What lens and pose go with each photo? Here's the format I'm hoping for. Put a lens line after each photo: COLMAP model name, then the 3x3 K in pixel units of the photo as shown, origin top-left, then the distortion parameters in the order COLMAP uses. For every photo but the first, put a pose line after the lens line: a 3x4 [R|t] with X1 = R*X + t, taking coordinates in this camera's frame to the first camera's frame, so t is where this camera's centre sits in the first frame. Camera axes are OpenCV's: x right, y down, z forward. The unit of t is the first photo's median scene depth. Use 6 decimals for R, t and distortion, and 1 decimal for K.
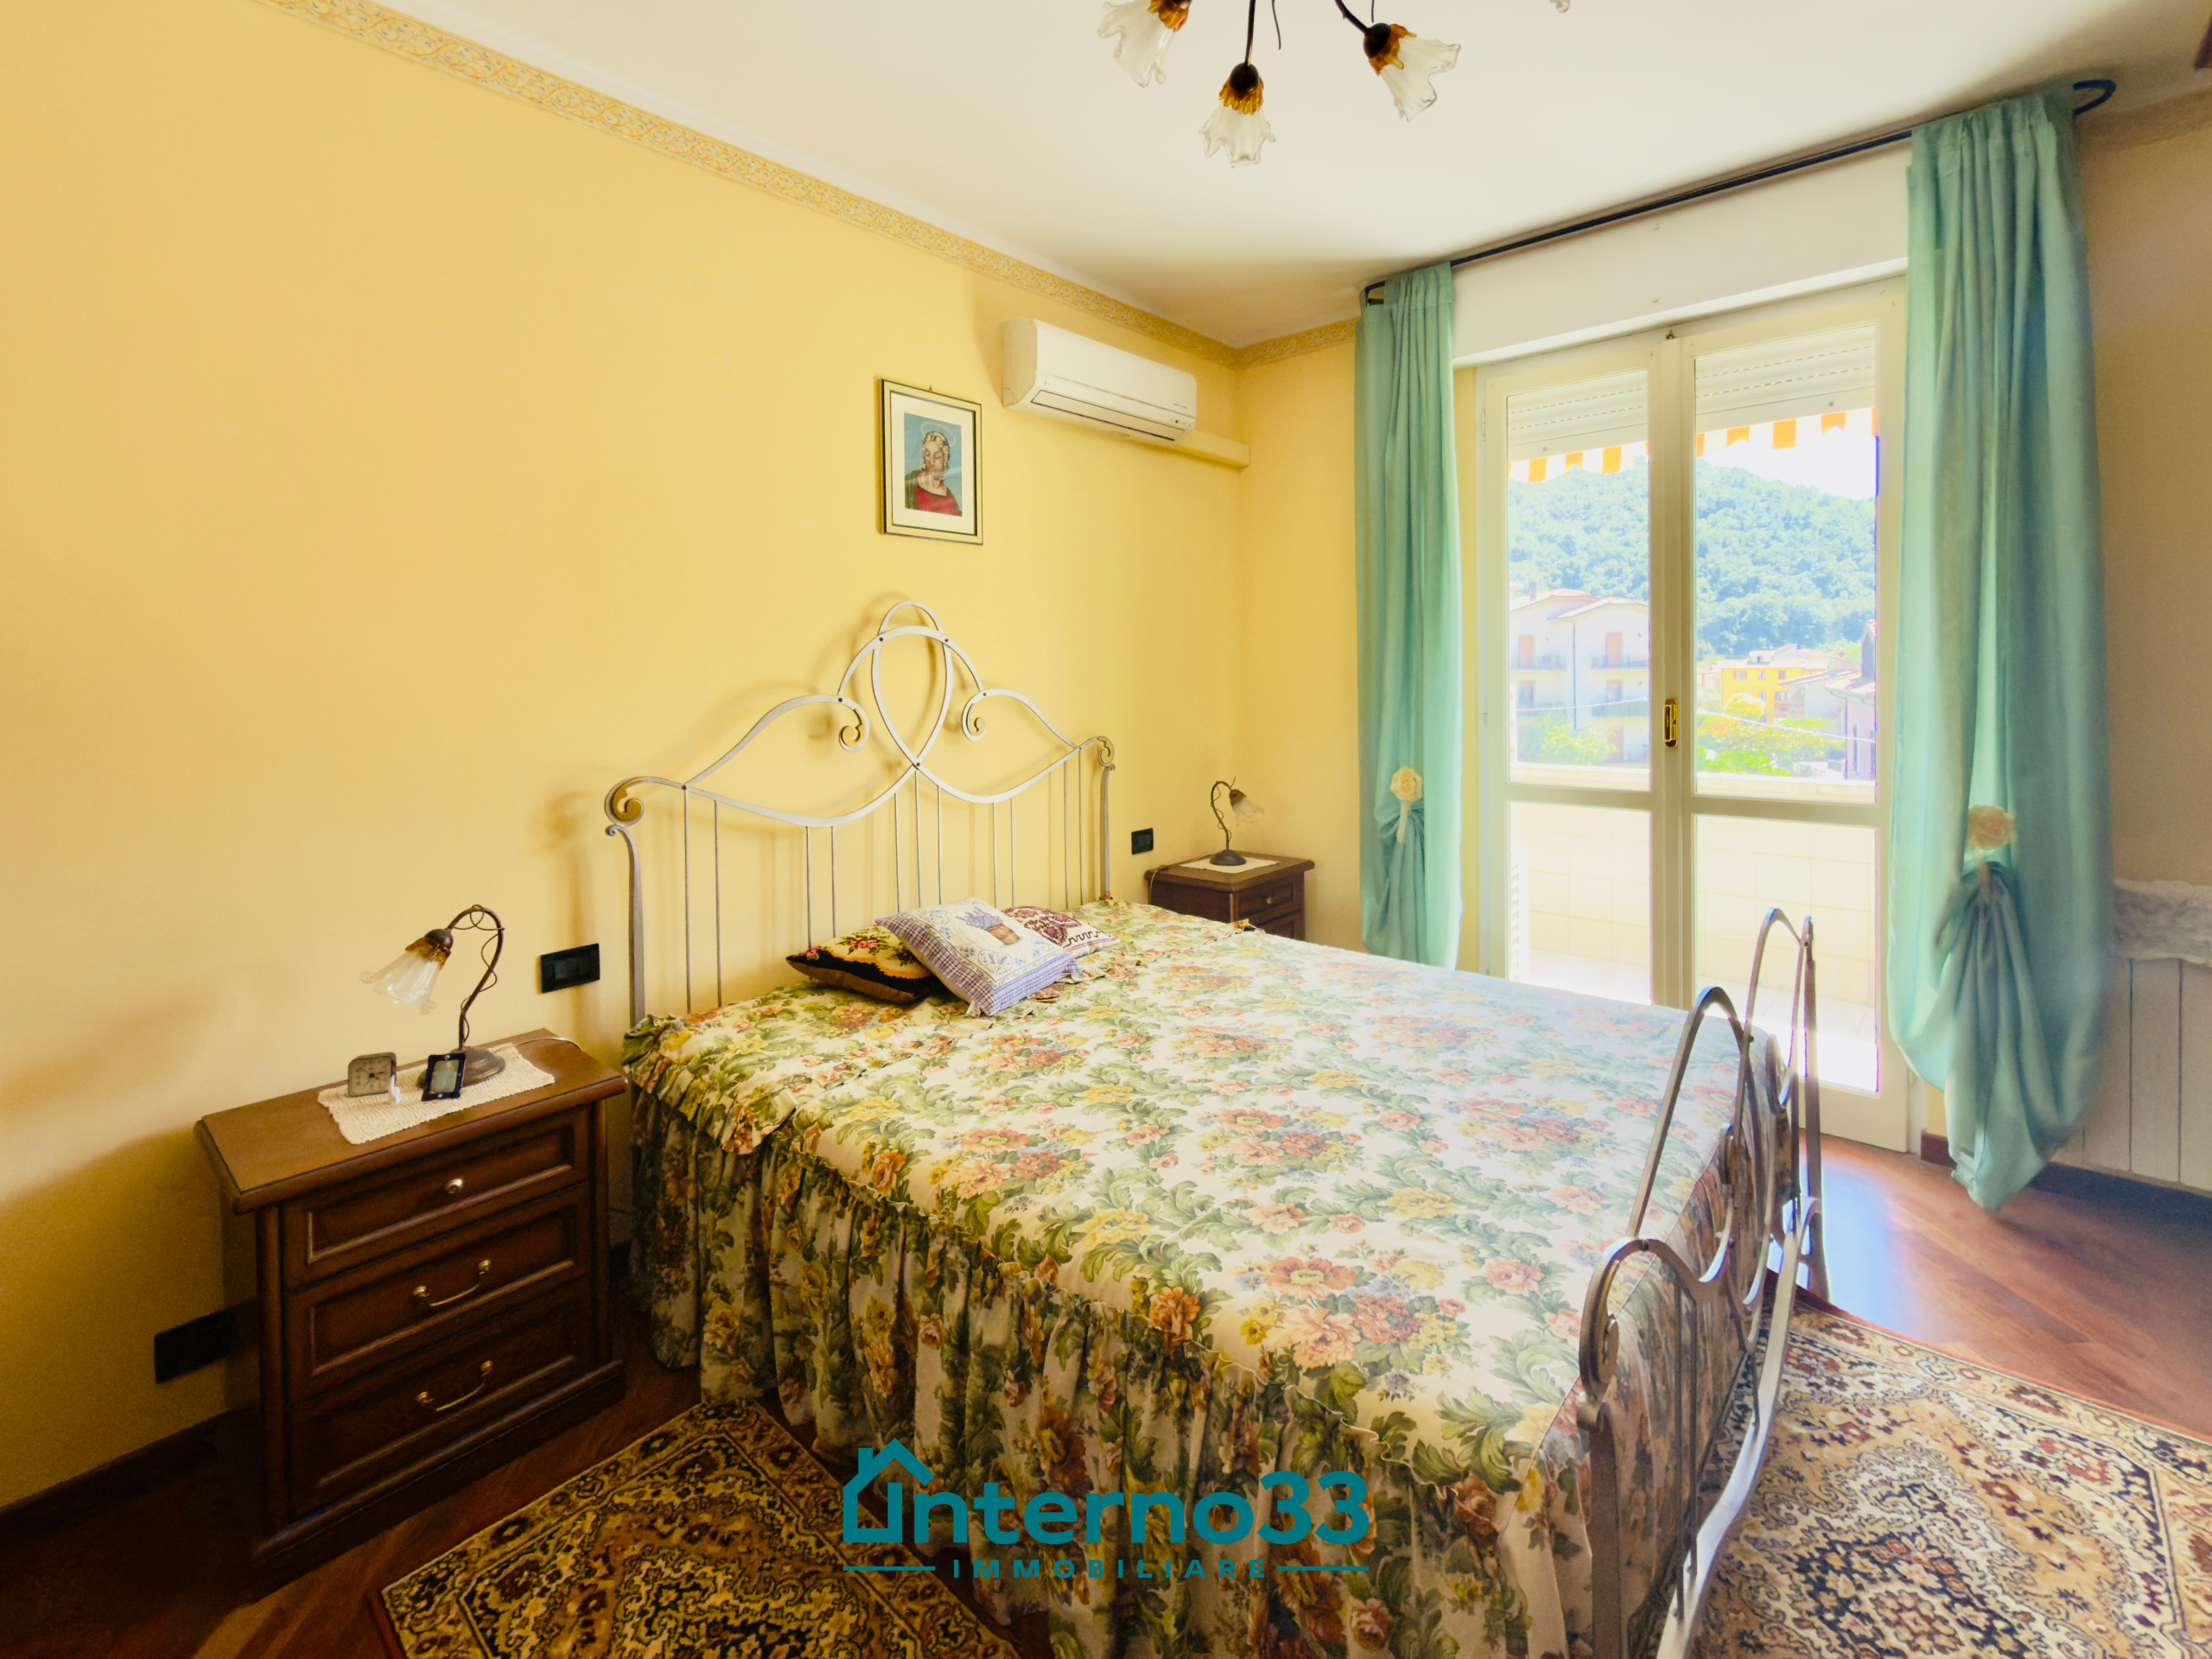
lens RADIAL K [[989.7, 0, 1111.4], [0, 989.7, 690.4], [0, 0, 1]] dist [0.001714, -0.000176]
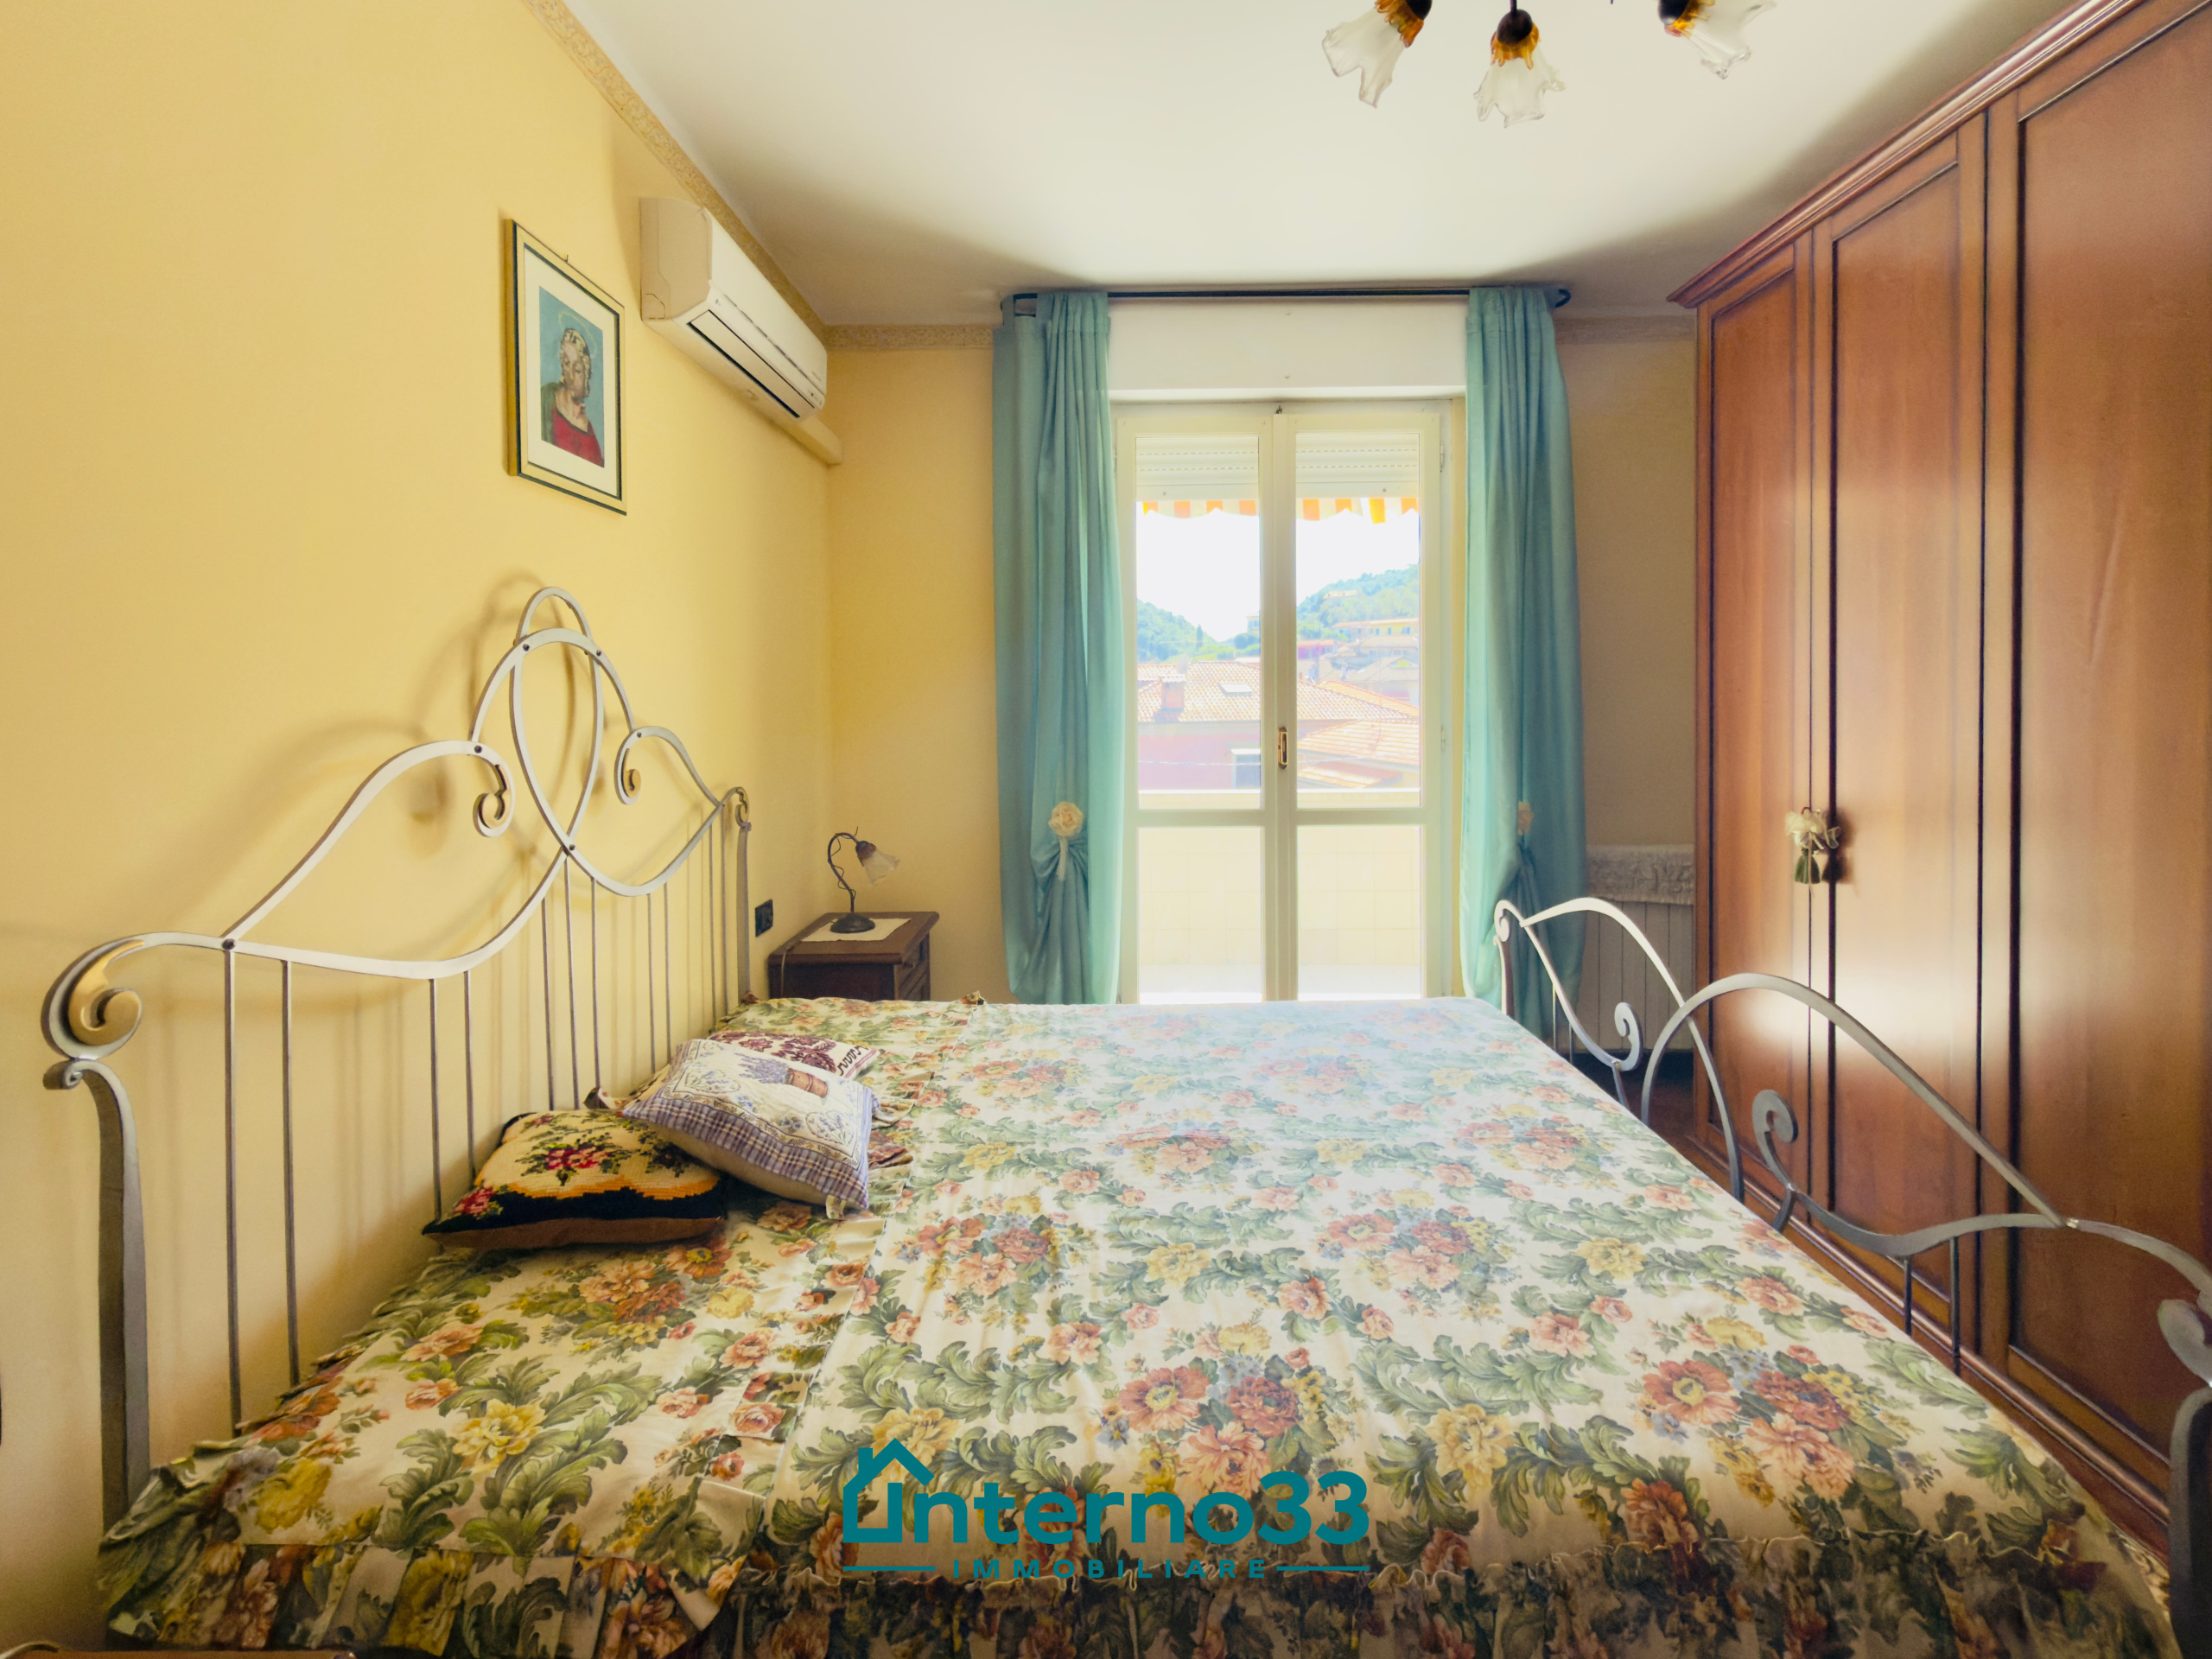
lens RADIAL K [[961.2, 0, 1102.4], [0, 961.2, 712.5], [0, 0, 1]] dist [-0.000168, 0.000064]
pose [[0.757612, -0.005059, 0.652686, -0.389857], [0.011755, 0.999914, -0.005894, -0.004662], [-0.652599, 0.012138, 0.757606, 0.358607]]
